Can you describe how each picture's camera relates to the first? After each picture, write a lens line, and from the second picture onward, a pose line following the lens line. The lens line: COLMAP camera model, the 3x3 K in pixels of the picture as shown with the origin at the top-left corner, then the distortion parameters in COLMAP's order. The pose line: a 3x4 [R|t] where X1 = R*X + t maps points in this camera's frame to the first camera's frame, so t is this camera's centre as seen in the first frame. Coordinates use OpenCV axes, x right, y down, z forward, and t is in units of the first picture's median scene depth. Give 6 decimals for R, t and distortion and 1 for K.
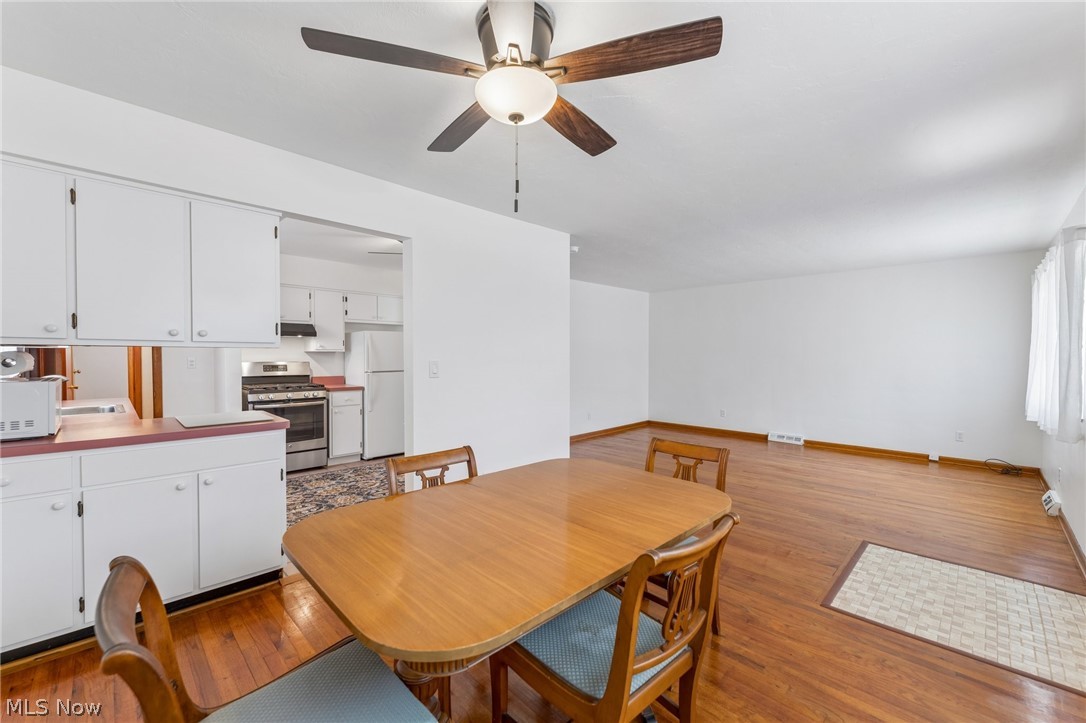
lens RADIAL K [[439.9, 0, 542.2], [0, 439.9, 363.8], [0, 0, 1]] dist [-0.001286, -0.000240]
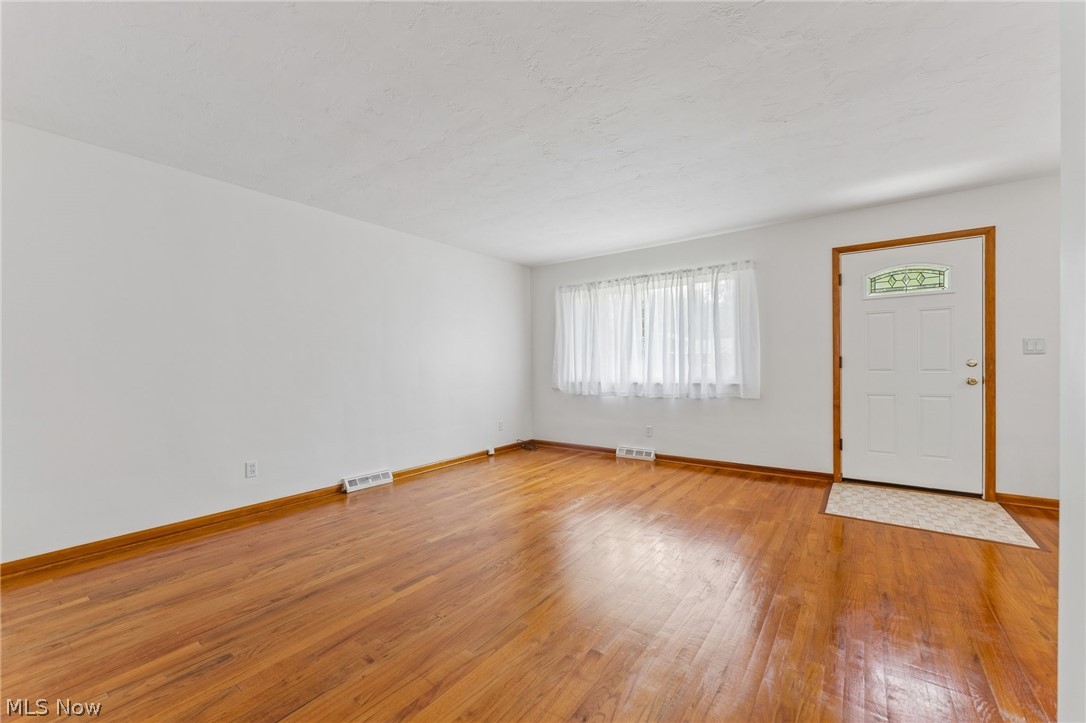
lens RADIAL K [[439.9, 0, 534.4], [0, 439.9, 368.8], [0, 0, 1]] dist [-0.001286, -0.000240]
pose [[-0.146645, -0.011756, 0.989119, -0.129538], [0.031504, 0.999367, 0.016549, 0.012745], [-0.988687, 0.033588, -0.146182, 1.172010]]
